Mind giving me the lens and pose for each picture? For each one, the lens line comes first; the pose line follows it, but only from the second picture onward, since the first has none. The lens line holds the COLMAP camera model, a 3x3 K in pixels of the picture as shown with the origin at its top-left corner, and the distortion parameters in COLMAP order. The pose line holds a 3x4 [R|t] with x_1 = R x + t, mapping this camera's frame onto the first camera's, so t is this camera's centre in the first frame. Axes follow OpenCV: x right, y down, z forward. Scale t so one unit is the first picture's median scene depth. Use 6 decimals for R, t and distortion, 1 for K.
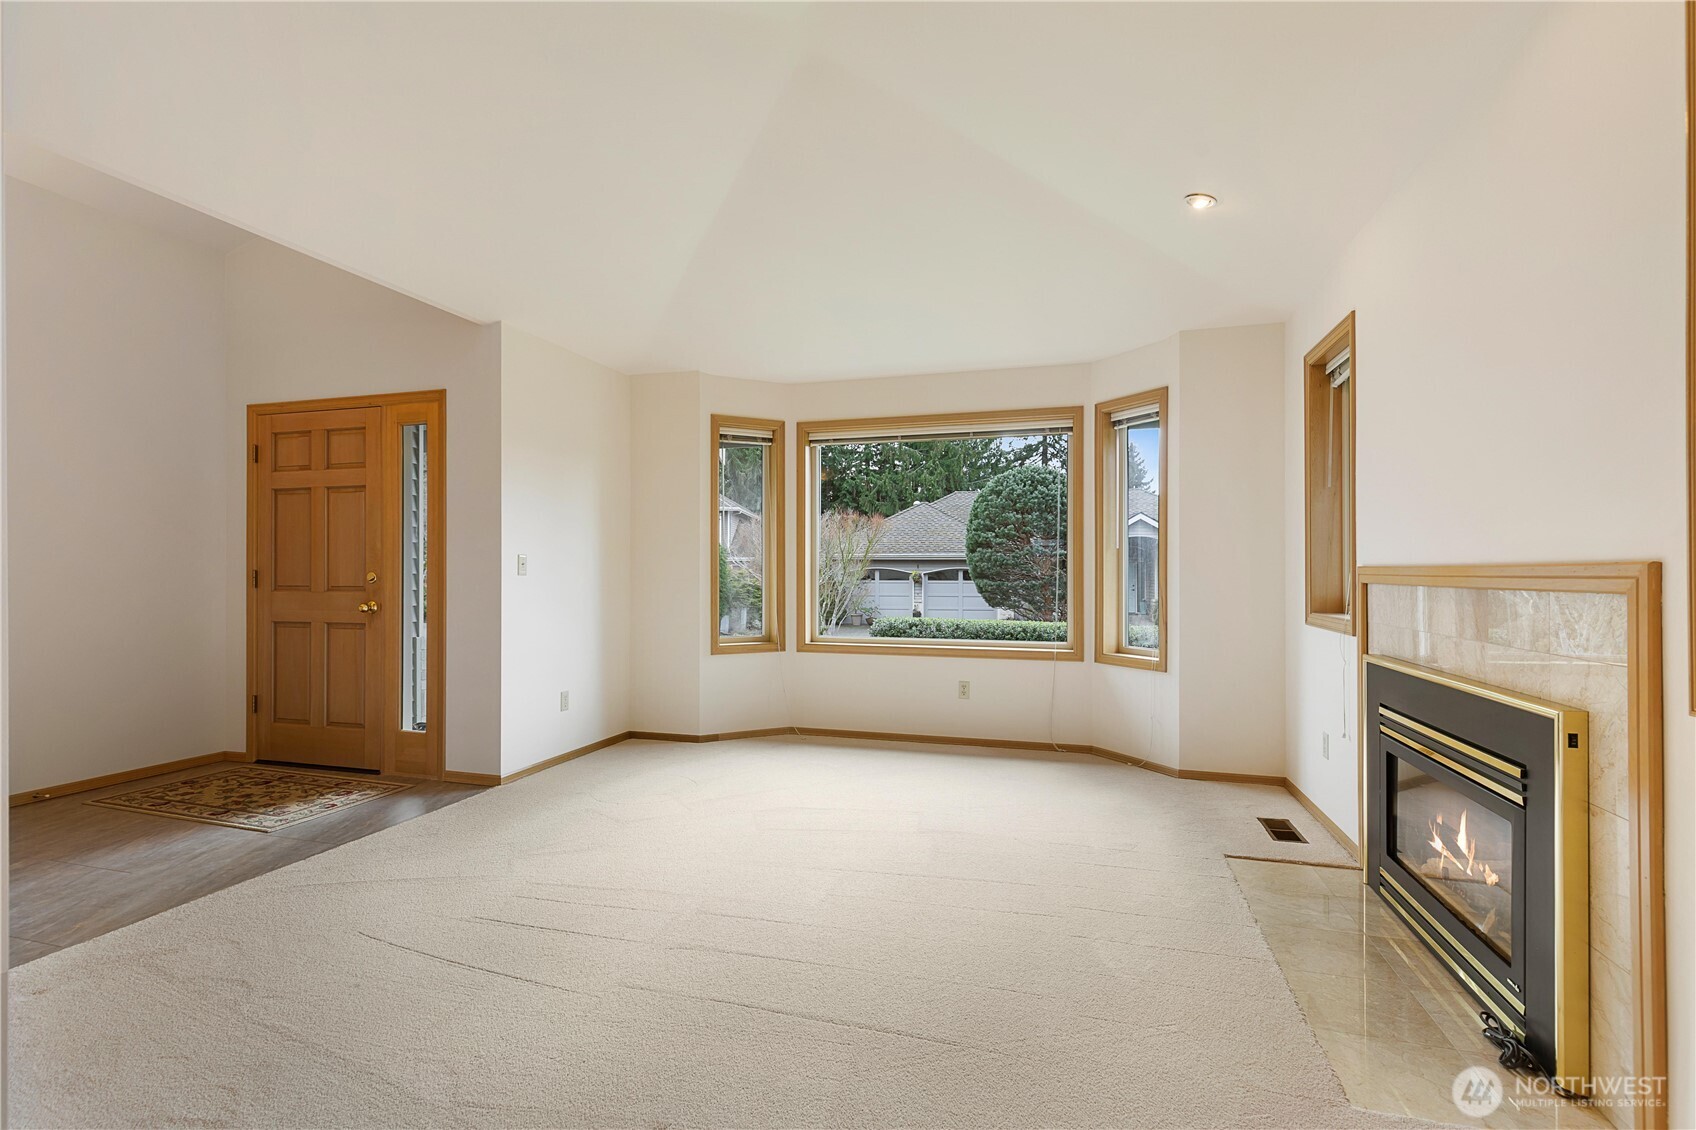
lens RADIAL K [[774.4, 0, 844.7], [0, 774.4, 573.8], [0, 0, 1]] dist [0.005008, 0.000104]
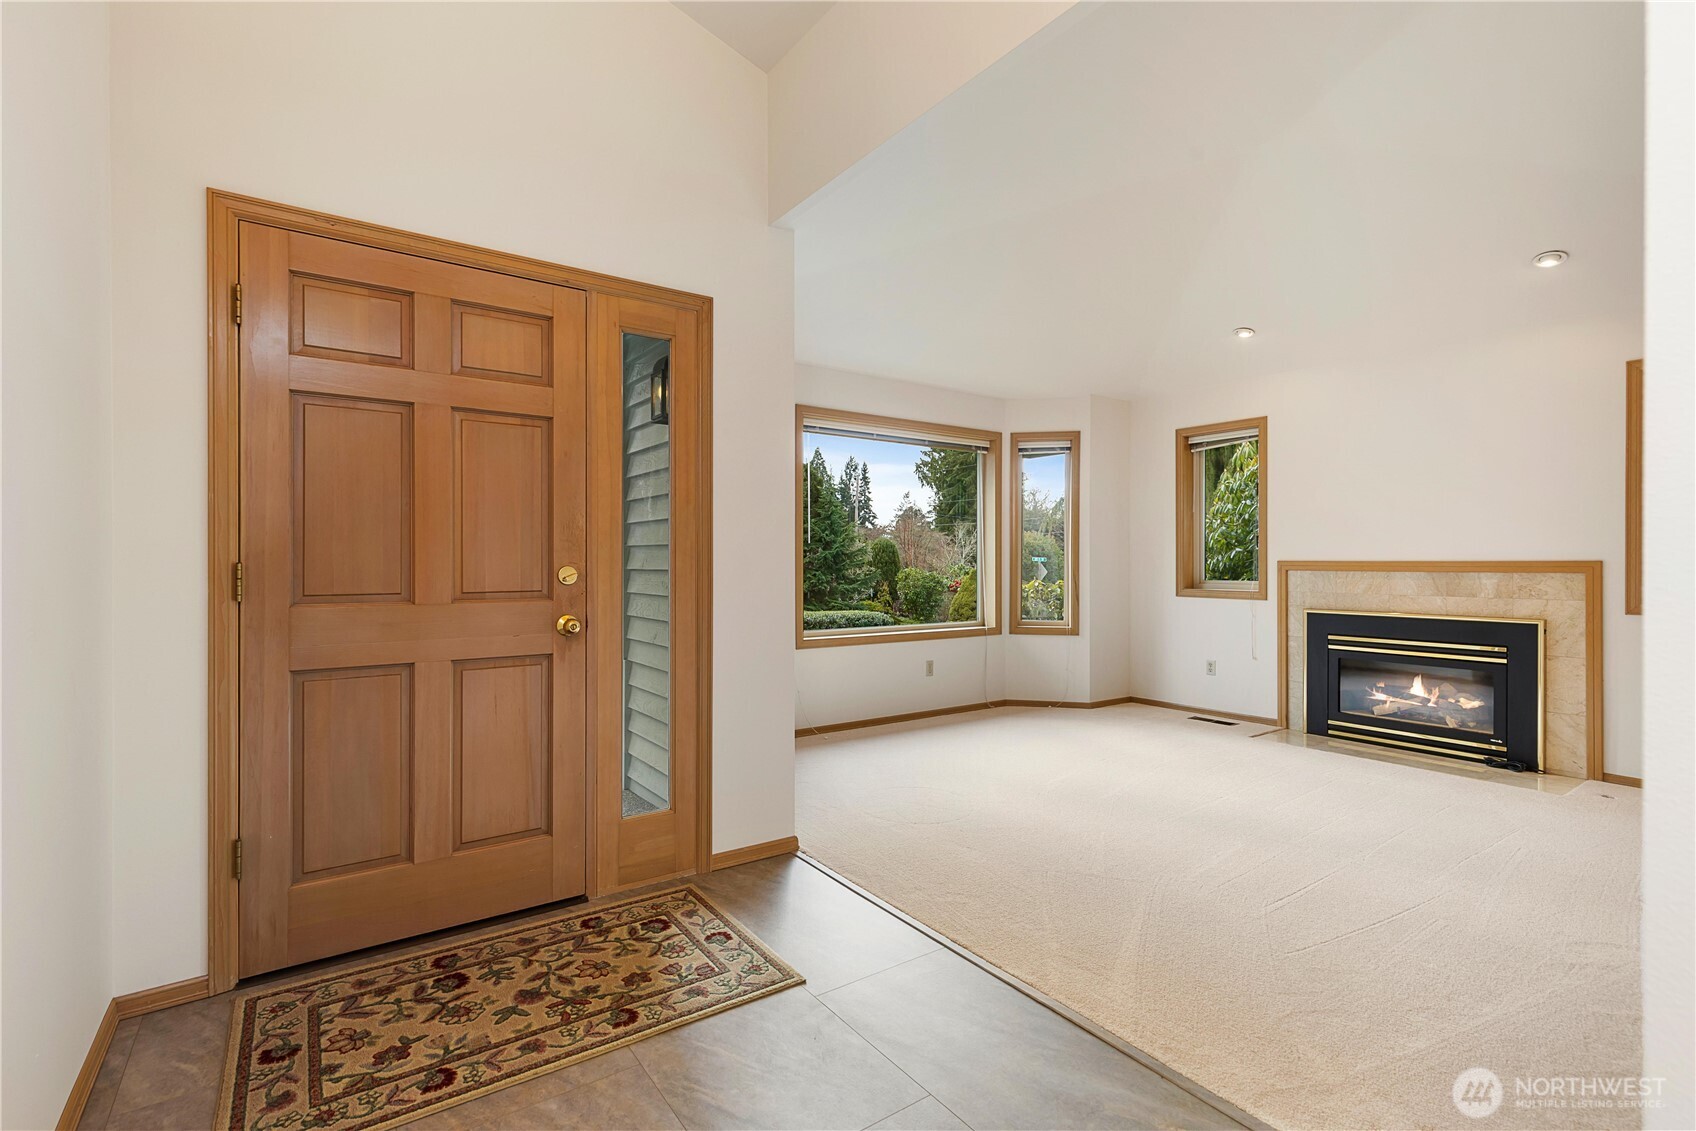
lens RADIAL K [[778.8, 0, 845.4], [0, 778.8, 563.3], [0, 0, 1]] dist [0.007520, -0.000992]
pose [[0.615742, -0.000891, 0.787947, -0.939612], [0.000235, 1.000000, 0.000948, -0.004344], [-0.787948, -0.000399, 0.615742, 0.460530]]
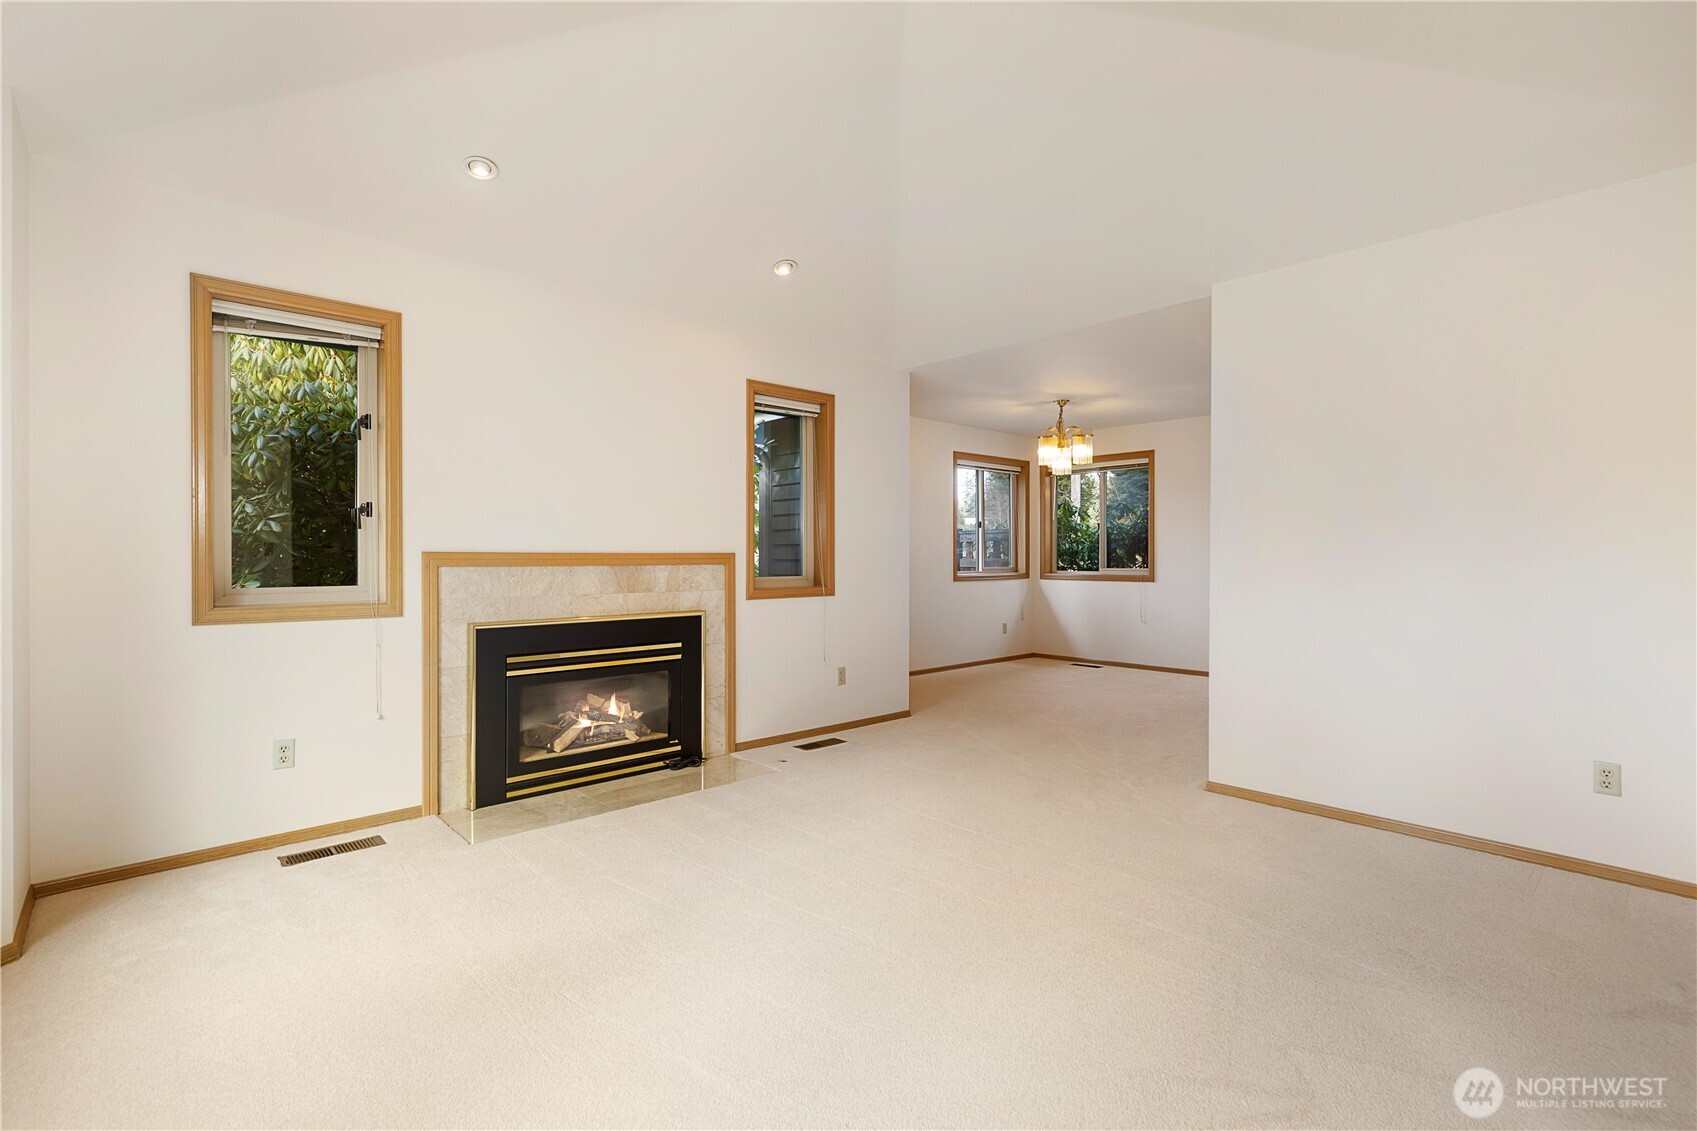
lens RADIAL K [[772.4, 0, 843.6], [0, 772.4, 552.2], [0, 0, 1]] dist [0.005628, 0.000271]
pose [[-0.855325, 0.005528, 0.518063, -0.299272], [0.003269, 0.999981, -0.005273, -0.001001], [-0.518082, -0.002816, -0.855326, 1.121259]]
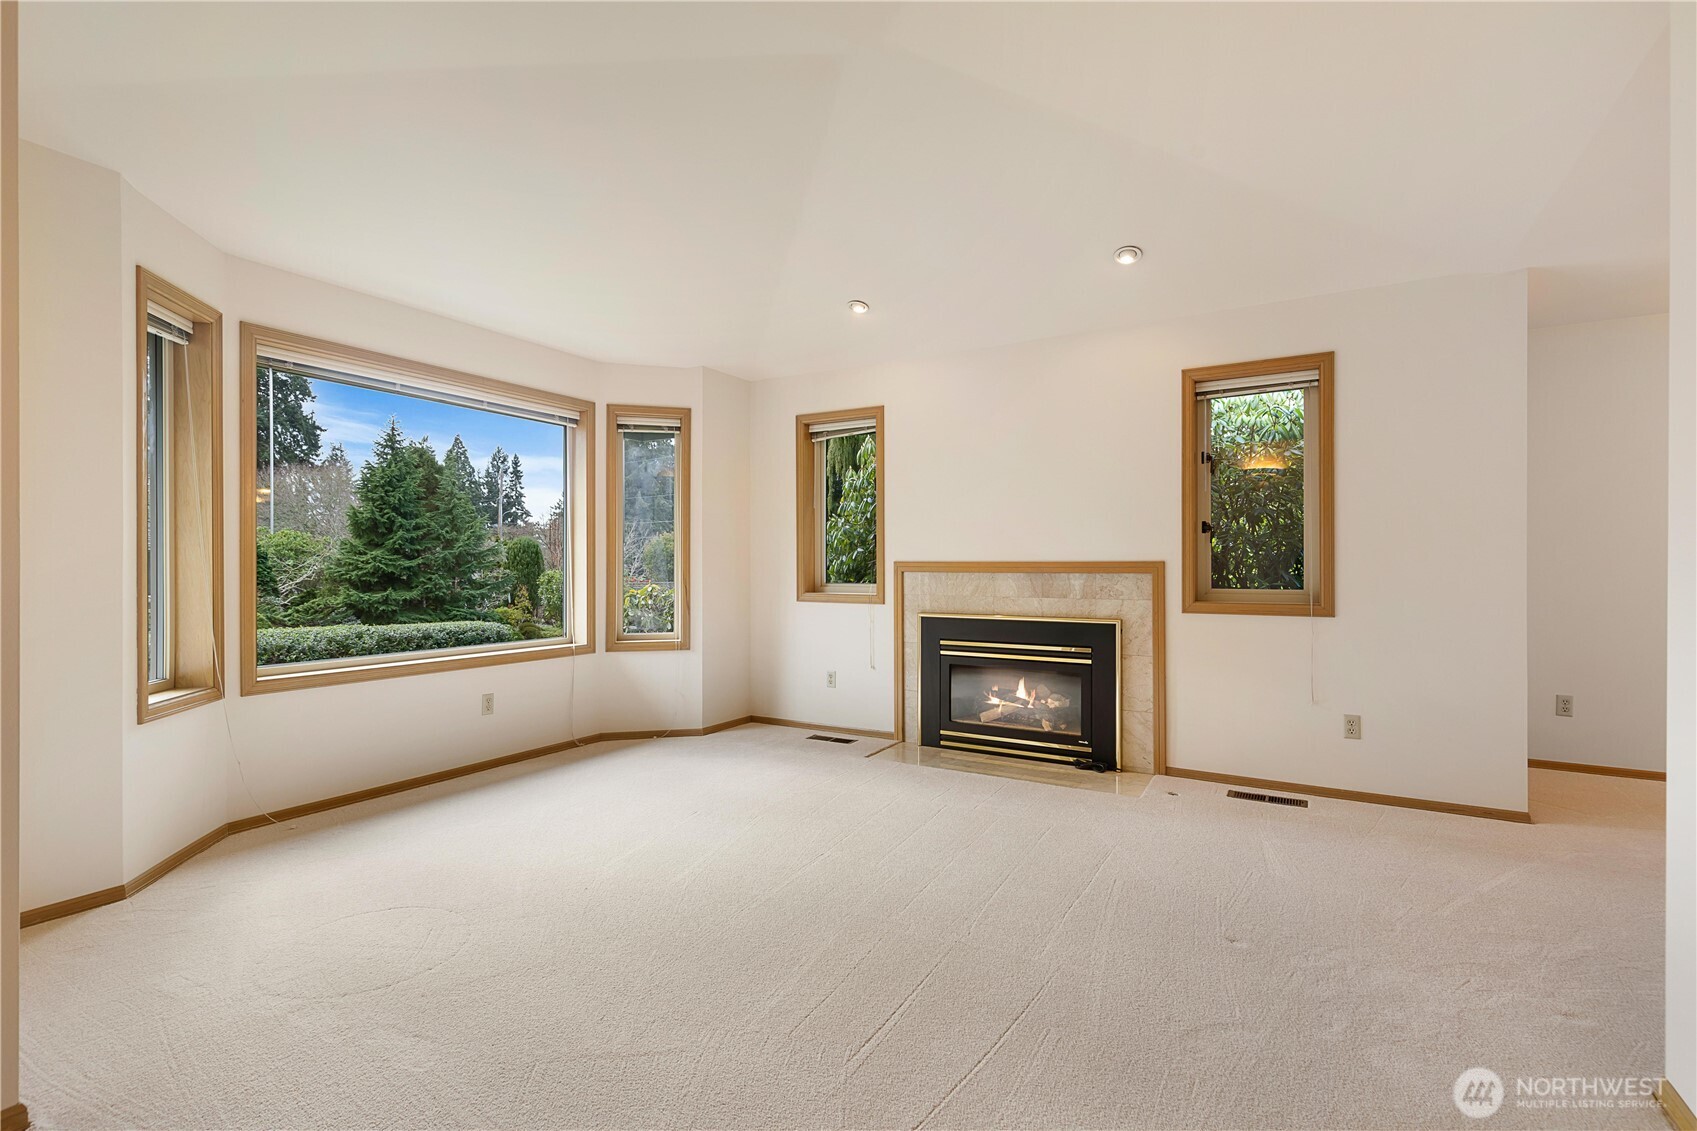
lens RADIAL K [[776.4, 0, 848.7], [0, 776.4, 557.4], [0, 0, 1]] dist [0.005500, -0.000510]
pose [[0.237080, 0.007585, 0.971460, -0.672008], [0.001361, 0.999966, -0.008140, -0.003990], [-0.971489, 0.003252, 0.237062, 0.476021]]
